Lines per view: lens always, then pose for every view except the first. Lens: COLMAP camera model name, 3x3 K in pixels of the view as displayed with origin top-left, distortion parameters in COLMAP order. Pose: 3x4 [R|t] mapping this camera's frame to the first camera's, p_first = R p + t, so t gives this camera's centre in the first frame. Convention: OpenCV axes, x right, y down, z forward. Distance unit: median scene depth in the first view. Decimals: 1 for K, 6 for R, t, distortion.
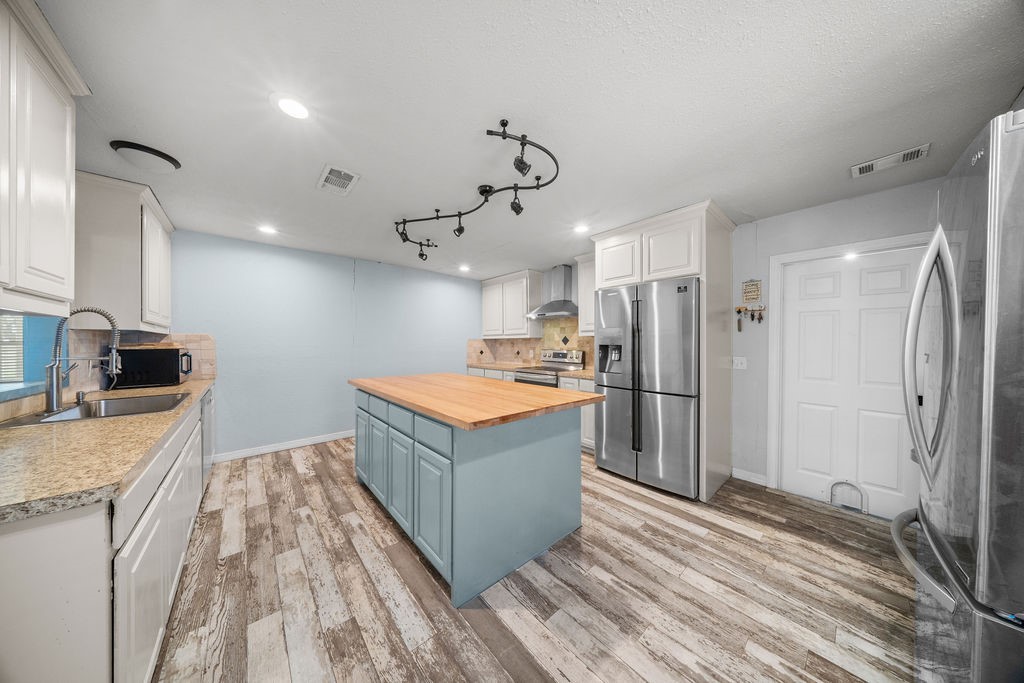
lens RADIAL K [[300.7, 0, 507.8], [0, 300.7, 339.2], [0, 0, 1]] dist [0.000368, -0.000006]
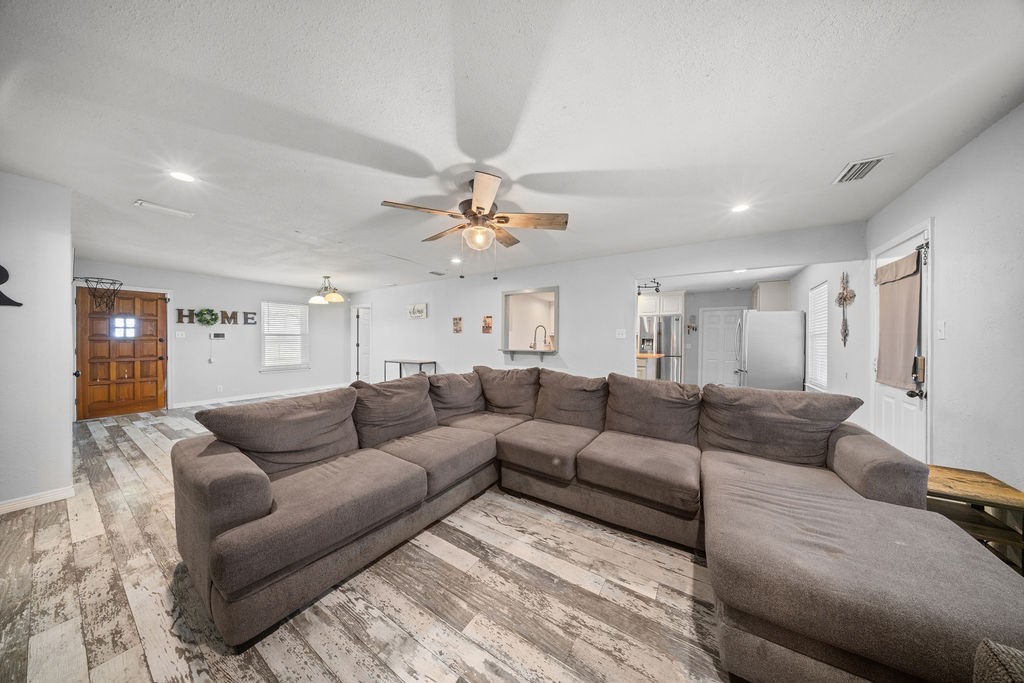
lens RADIAL K [[302.7, 0, 515.5], [0, 302.7, 339.4], [0, 0, 1]] dist [0.009060, -0.003908]
pose [[0.956241, 0.006624, 0.292506, -1.938393], [-0.009762, 0.999909, 0.009269, 0.009043], [-0.292418, -0.011719, 0.956219, -1.465483]]
